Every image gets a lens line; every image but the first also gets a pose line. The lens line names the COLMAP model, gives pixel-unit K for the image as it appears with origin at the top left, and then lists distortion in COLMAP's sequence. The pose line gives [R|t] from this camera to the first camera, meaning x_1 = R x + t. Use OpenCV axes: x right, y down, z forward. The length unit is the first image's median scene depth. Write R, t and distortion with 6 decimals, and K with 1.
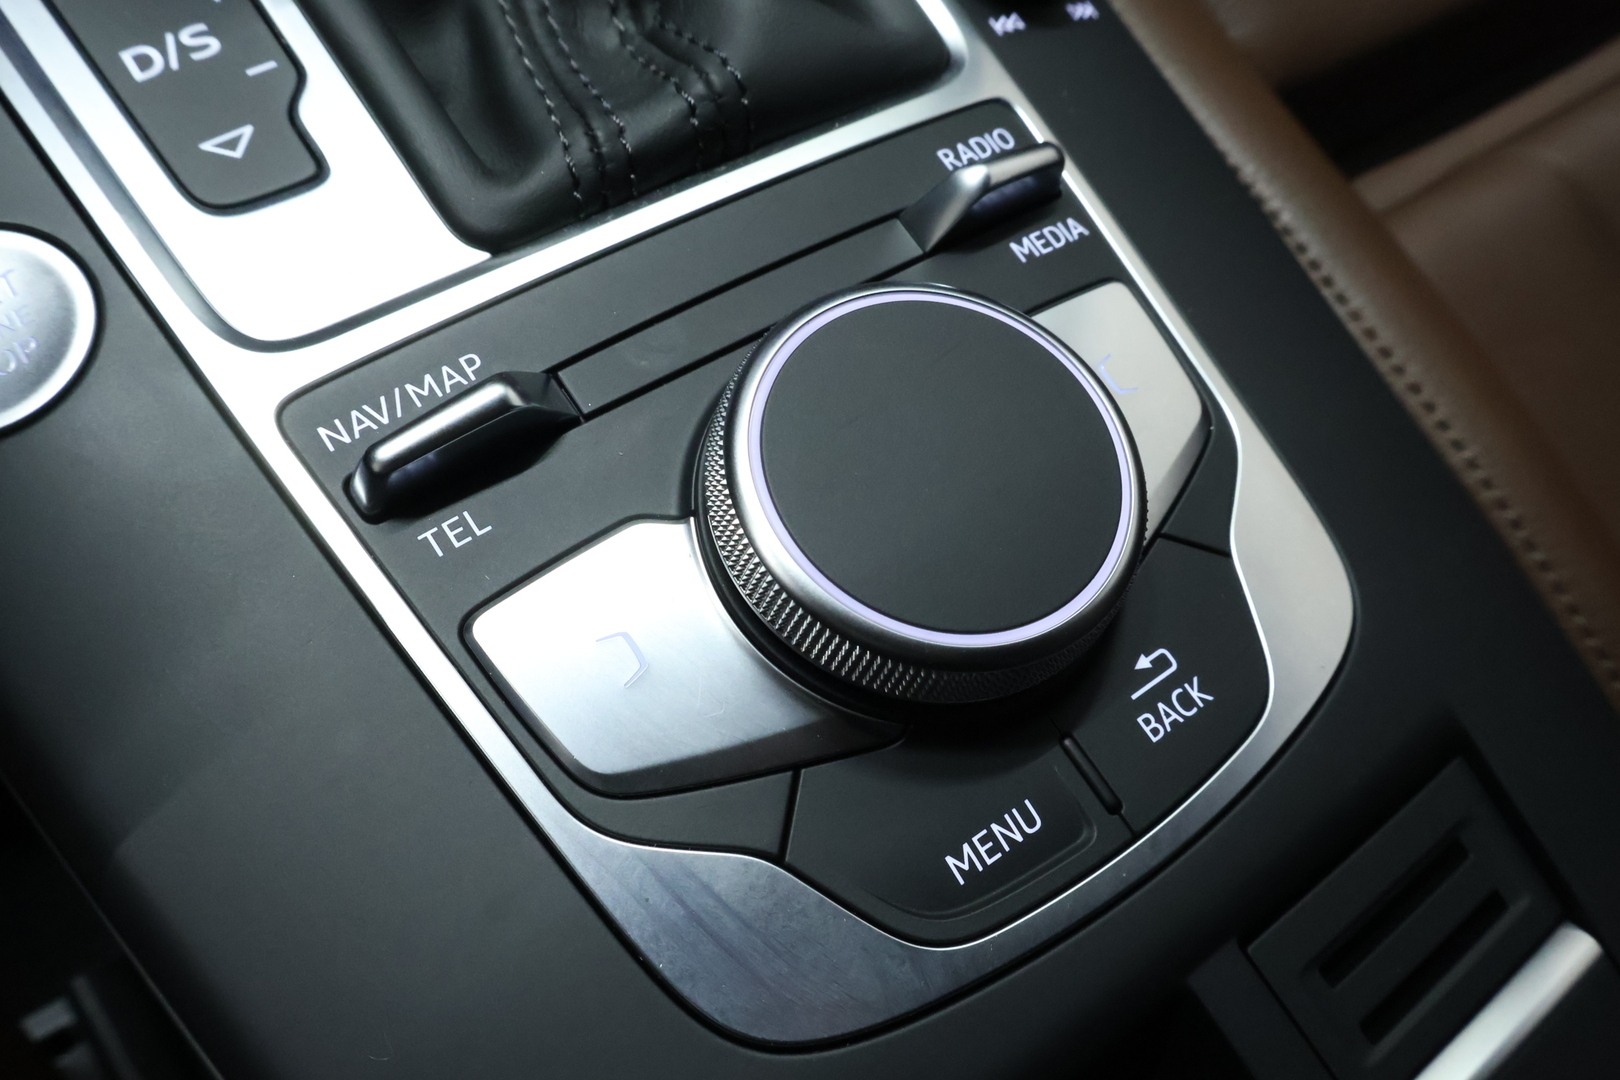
lens RADIAL K [[1403.8, 0, 810.0], [0, 1403.8, 540.0], [0, 0, 1]] dist [-0.011832, 0.023860]
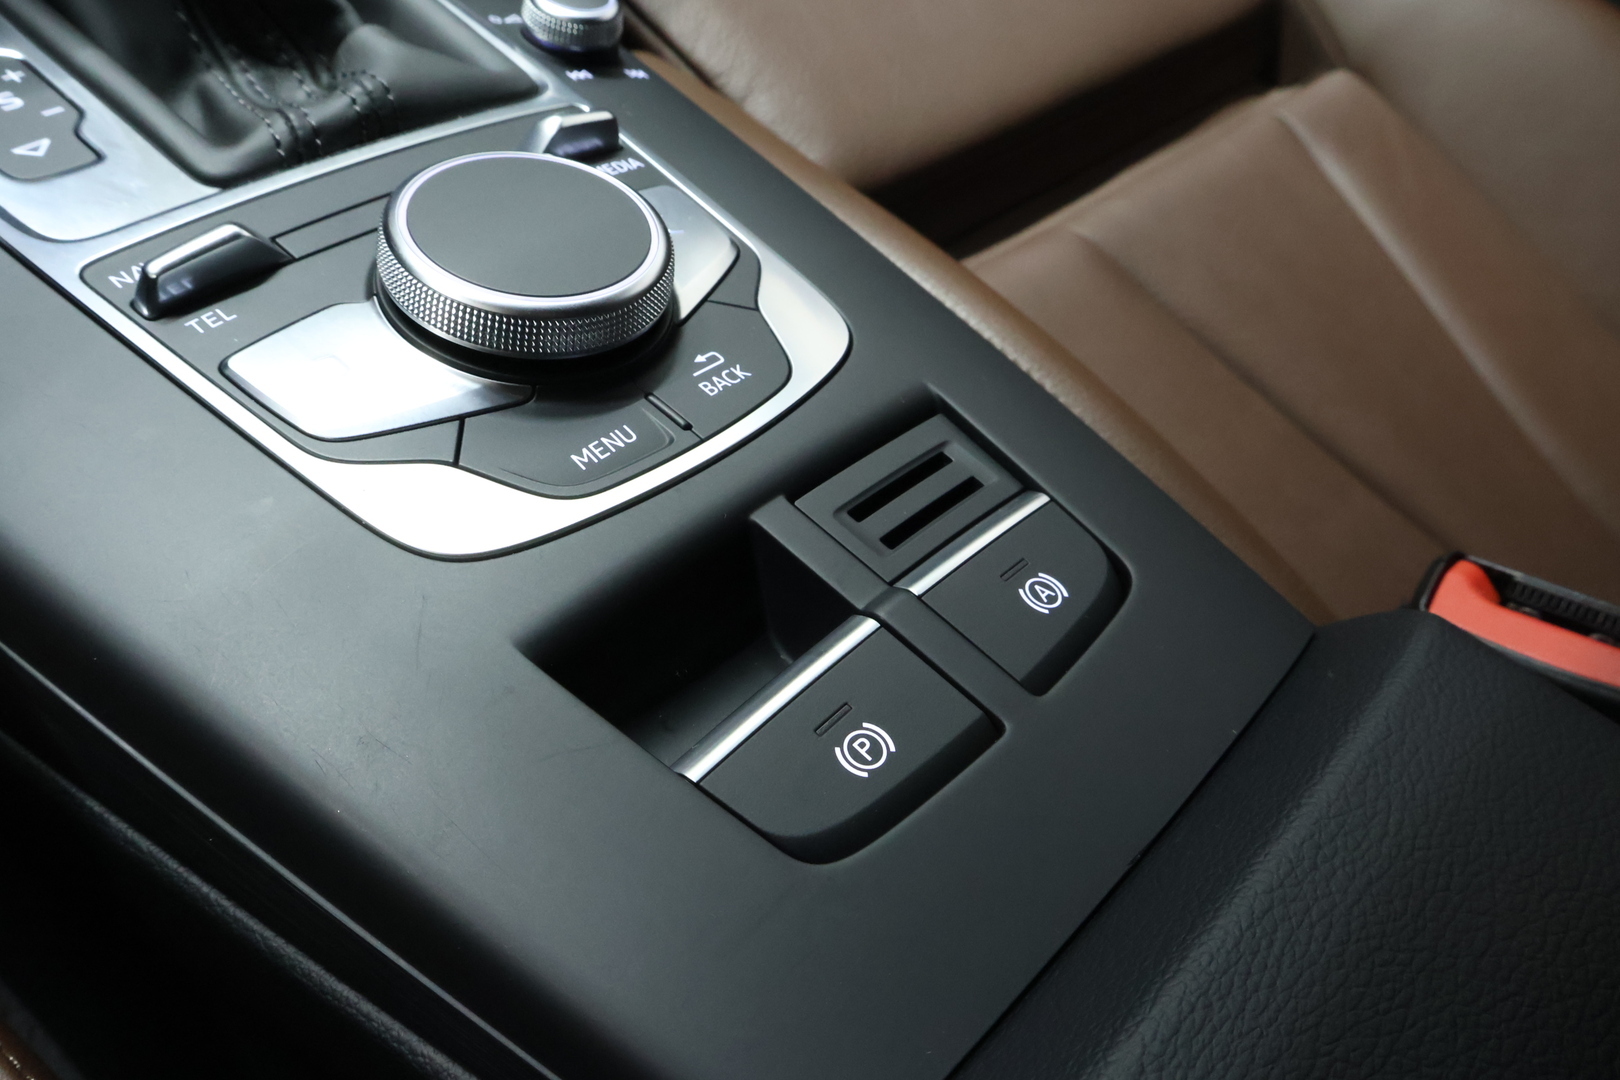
lens RADIAL K [[1403.8, 0, 810.0], [0, 1403.8, 540.0], [0, 0, 1]] dist [-0.011832, 0.023860]
pose [[0.974739, -0.172254, 0.142173, 0.107963], [0.204835, 0.943191, -0.261599, 0.694506], [-0.089035, 0.284113, 0.954648, -0.385990]]
